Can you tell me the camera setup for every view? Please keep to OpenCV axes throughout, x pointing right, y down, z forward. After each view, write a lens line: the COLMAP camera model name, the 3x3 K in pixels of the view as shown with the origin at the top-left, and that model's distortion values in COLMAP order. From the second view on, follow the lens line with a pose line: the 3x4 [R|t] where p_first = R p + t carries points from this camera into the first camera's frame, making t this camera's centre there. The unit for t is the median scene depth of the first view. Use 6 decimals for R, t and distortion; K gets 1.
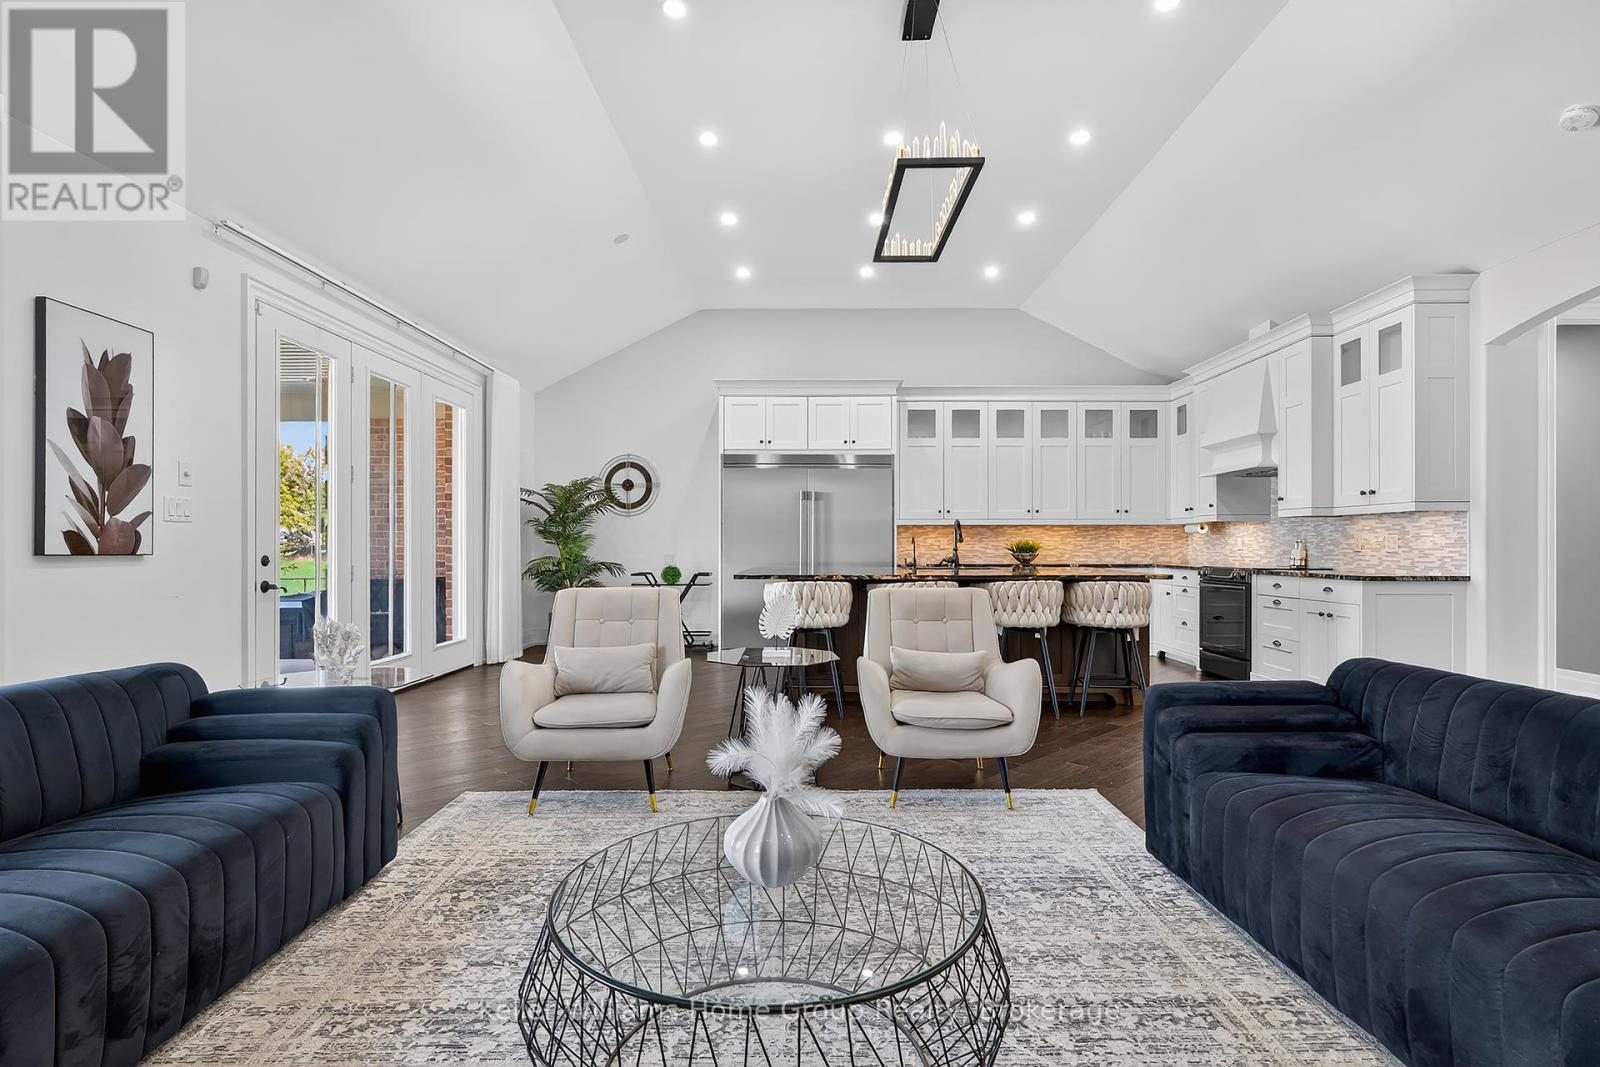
lens RADIAL K [[805.5, 0, 806.7], [0, 805.5, 545.4], [0, 0, 1]] dist [0.000759, 0.000398]
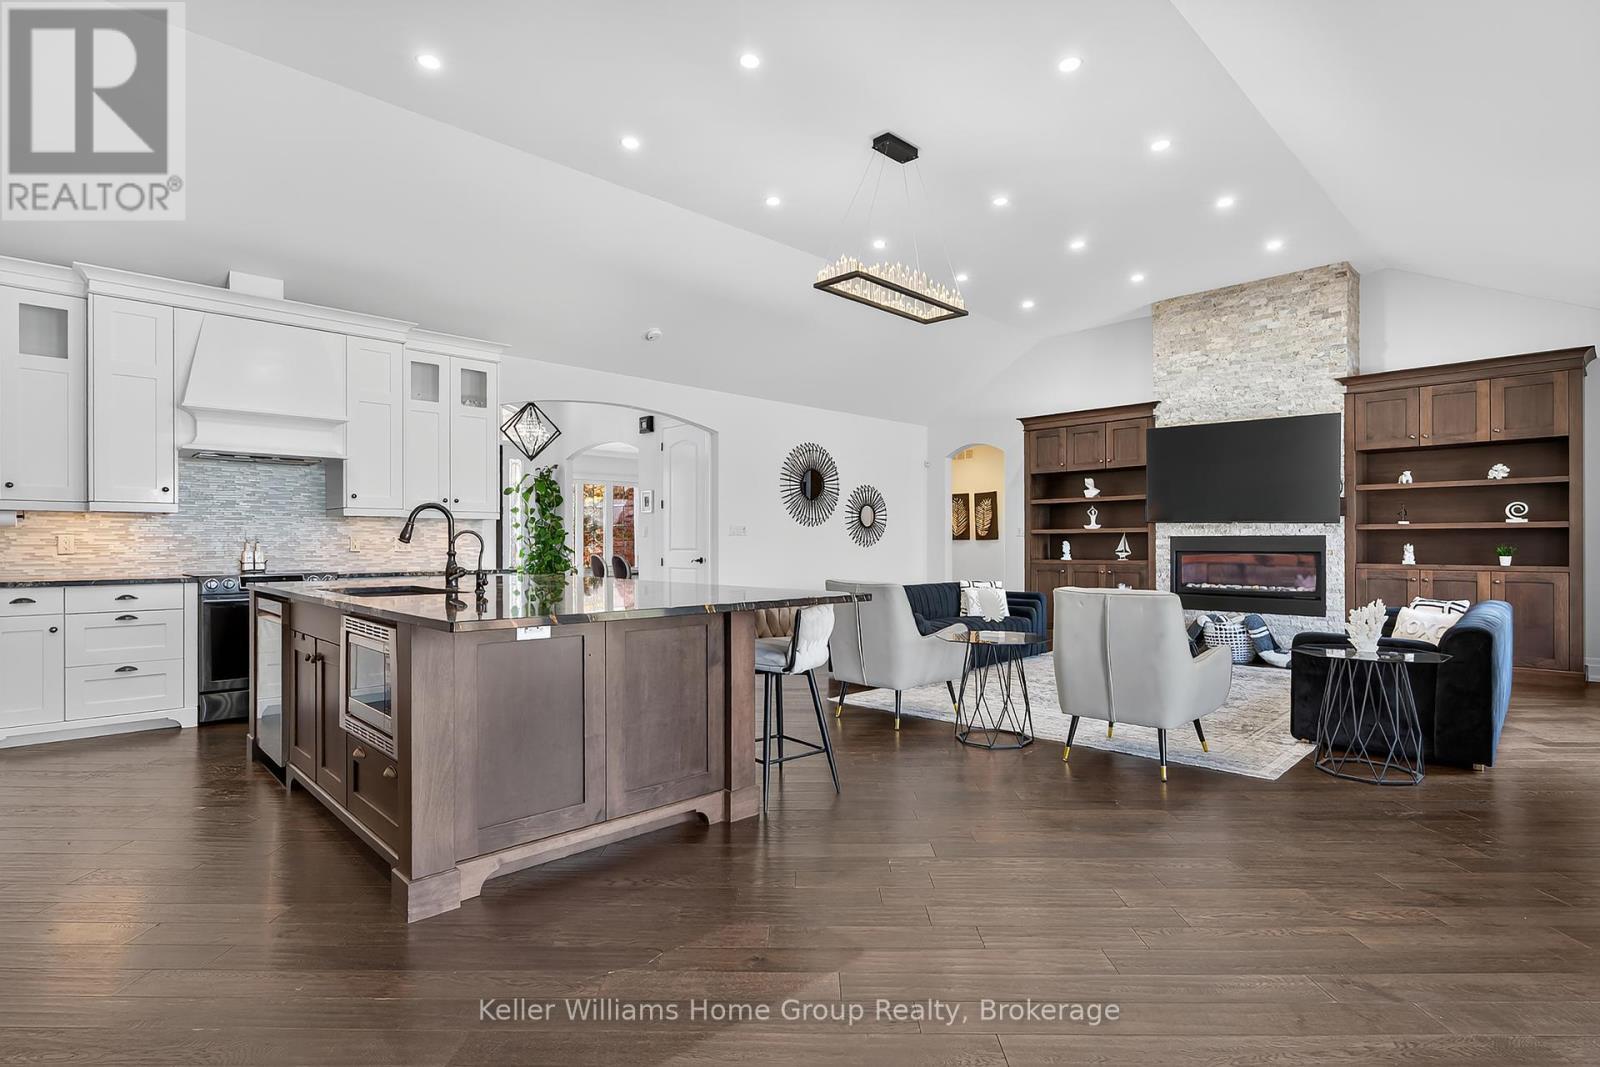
lens RADIAL K [[783.3, 0, 799.2], [0, 783.3, 541.9], [0, 0, 1]] dist [-0.004161, 0.000010]
pose [[-0.704857, 0.001313, 0.709348, -0.411903], [0.001477, 0.999999, -0.000383, -0.003686], [-0.709348, 0.000778, -0.704858, 1.250597]]
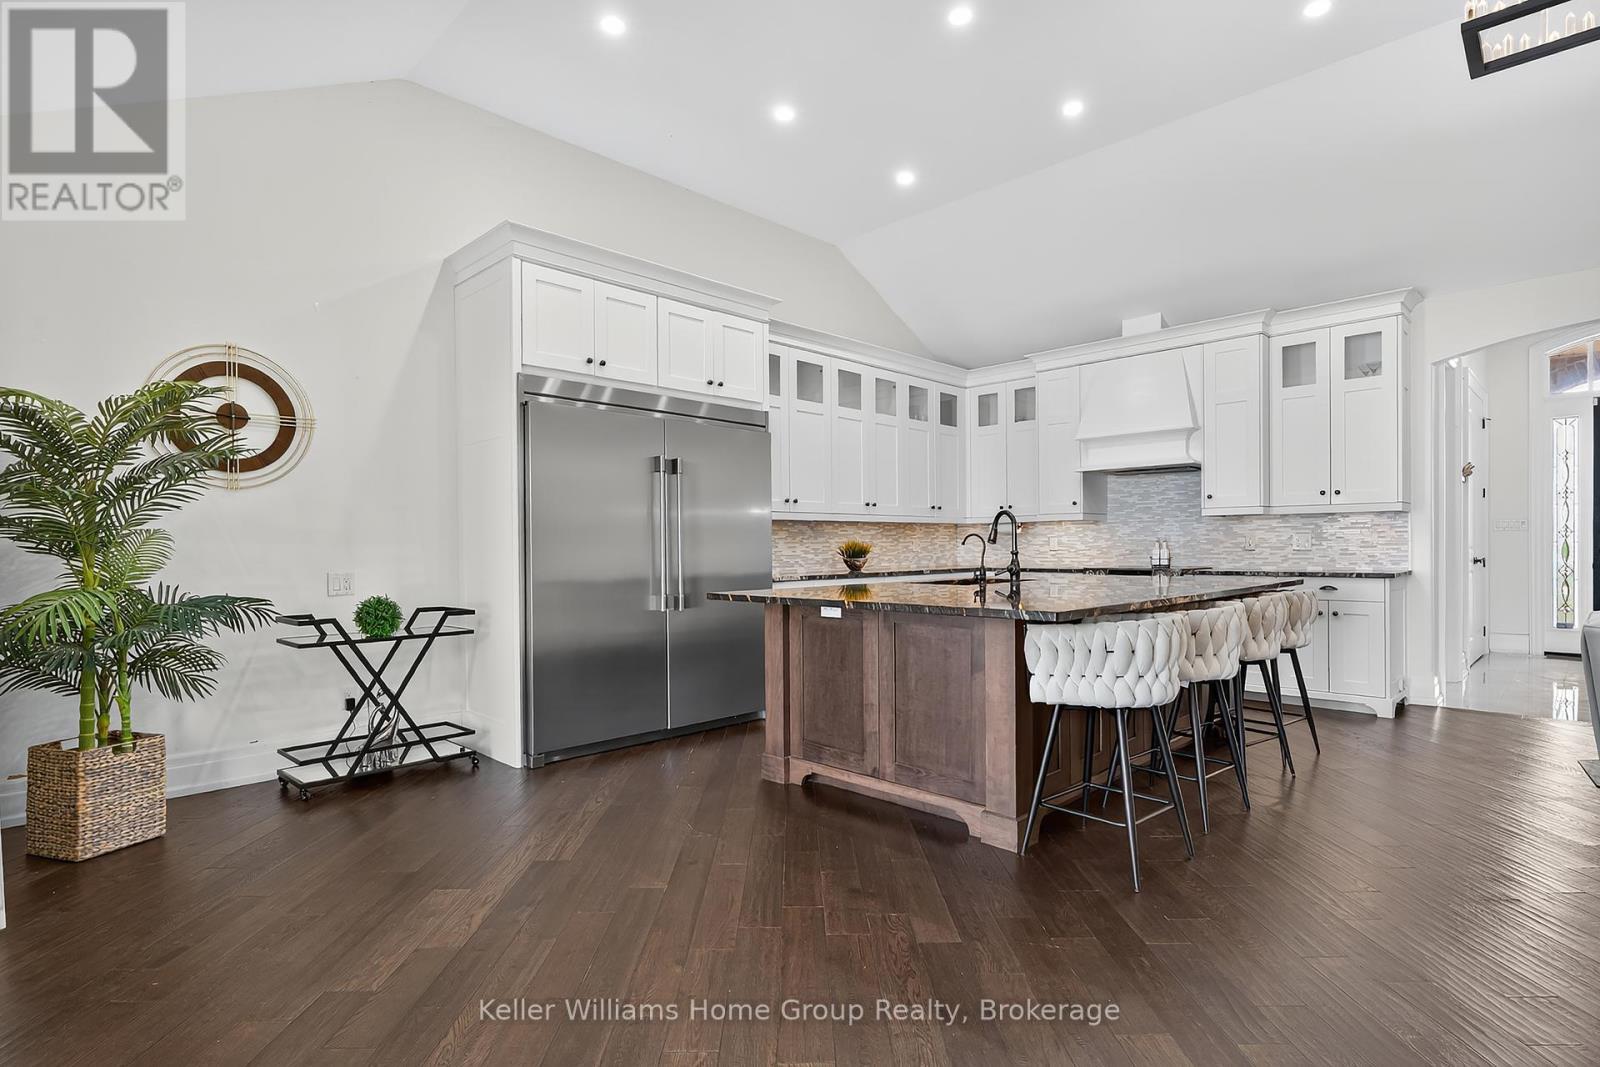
lens RADIAL K [[805.5, 0, 806.7], [0, 805.5, 545.4], [0, 0, 1]] dist [0.000759, 0.000398]
pose [[0.692123, -0.006542, 0.721750, -0.446009], [0.010153, 0.999948, -0.000673, -0.003346], [-0.721708, 0.007794, 0.692154, 0.664983]]
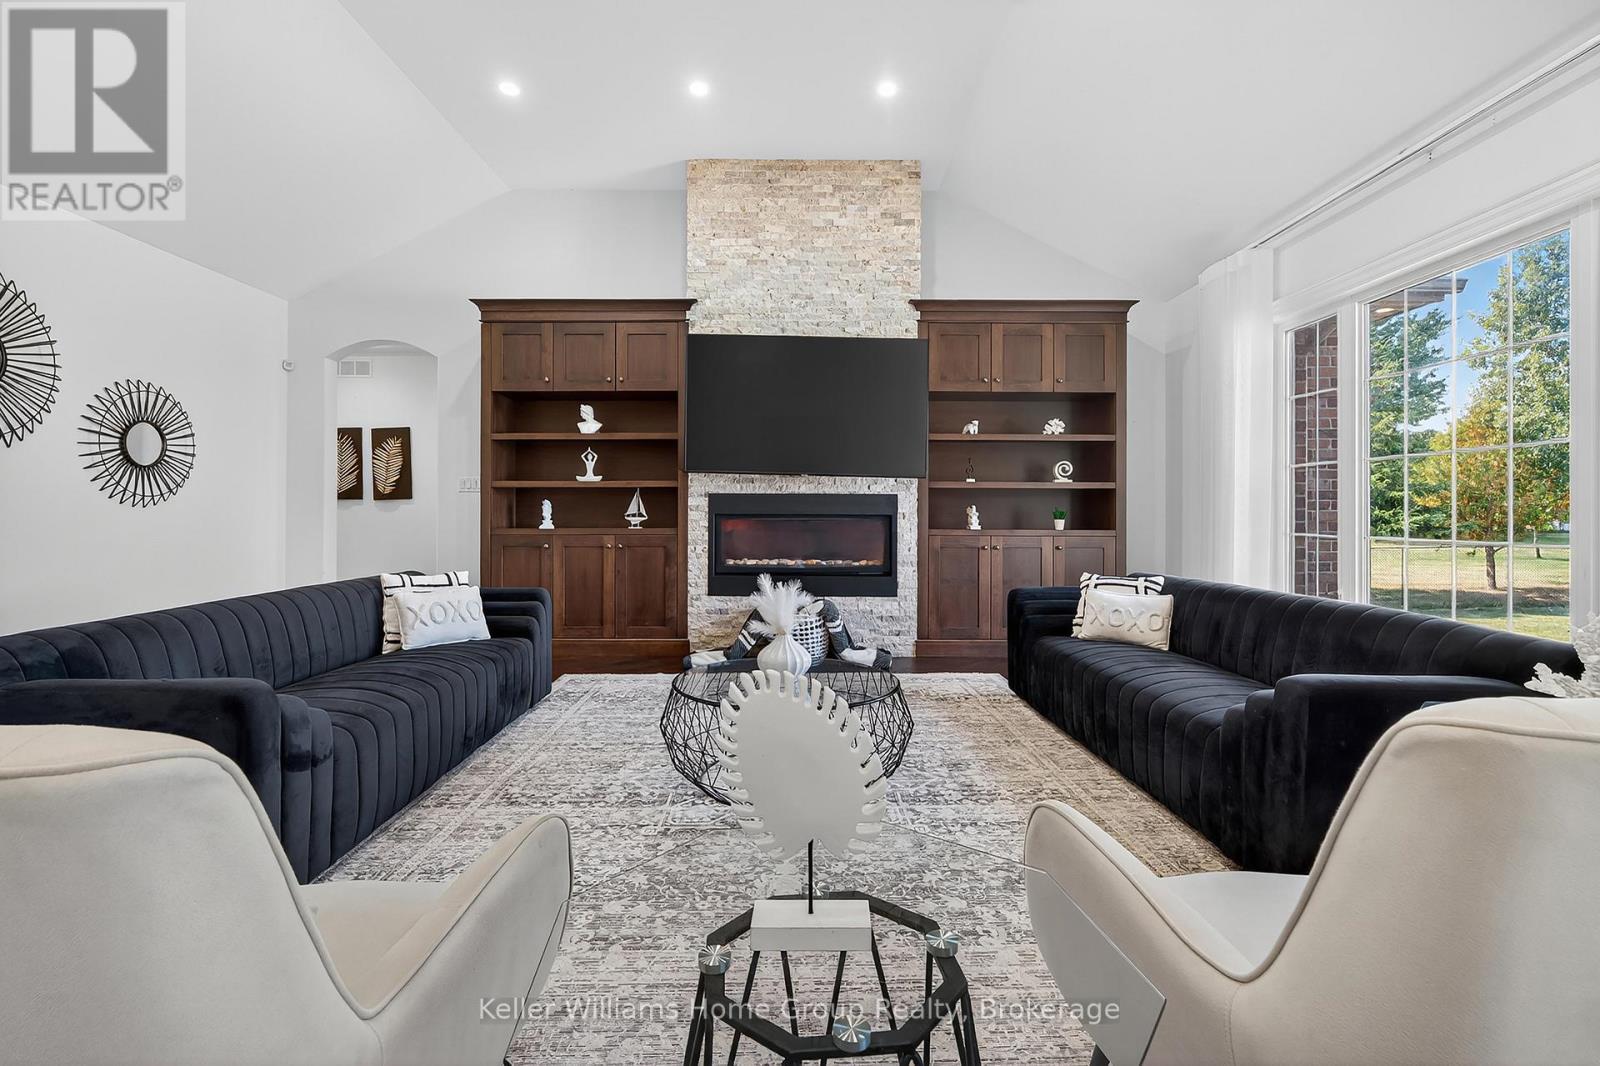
lens RADIAL K [[713.8, 0, 799.0], [0, 713.8, 511.2], [0, 0, 1]] dist [-0.017298, 0.000763]
pose [[-0.999868, -0.004871, -0.015478, -0.013407], [-0.004835, 0.999986, -0.002347, 0.009581], [0.015489, -0.002272, -0.999877, 0.730304]]
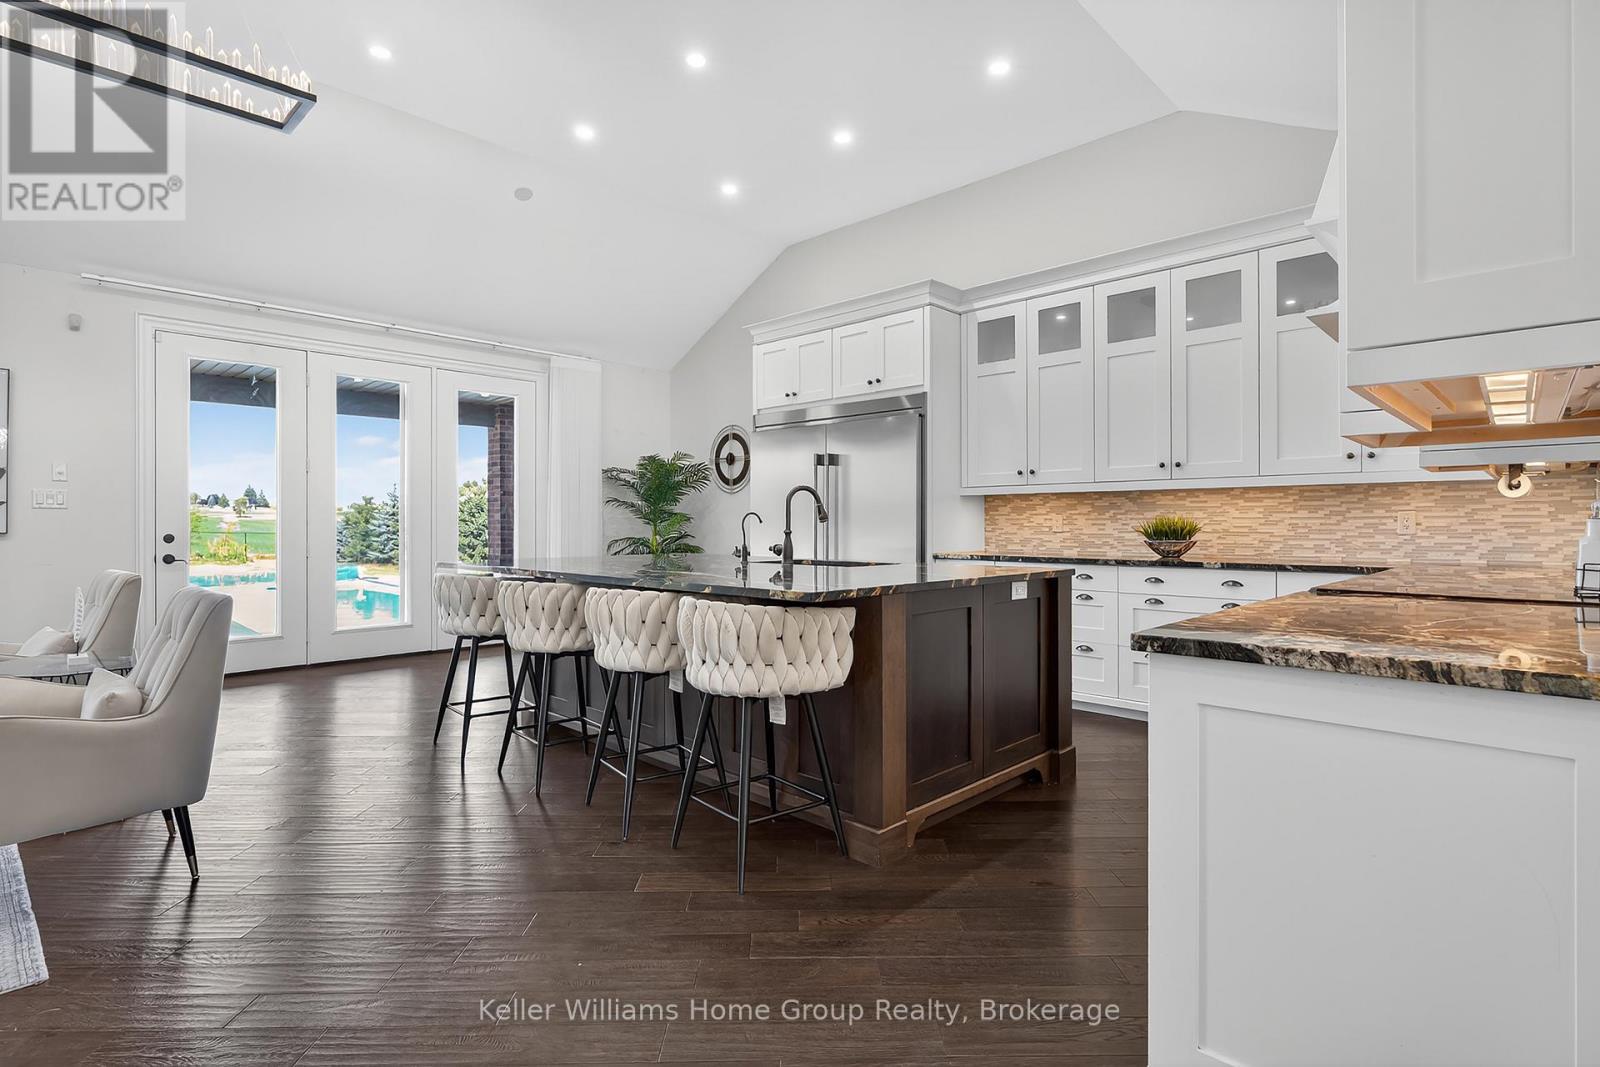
lens RADIAL K [[803.6, 0, 807.5], [0, 803.6, 521.6], [0, 0, 1]] dist [-0.013333, 0.000220]
pose [[0.725547, -0.002765, -0.688167, 0.641090], [-0.000089, 0.999992, -0.004112, -0.001233], [0.688172, 0.003045, 0.725541, 0.562319]]
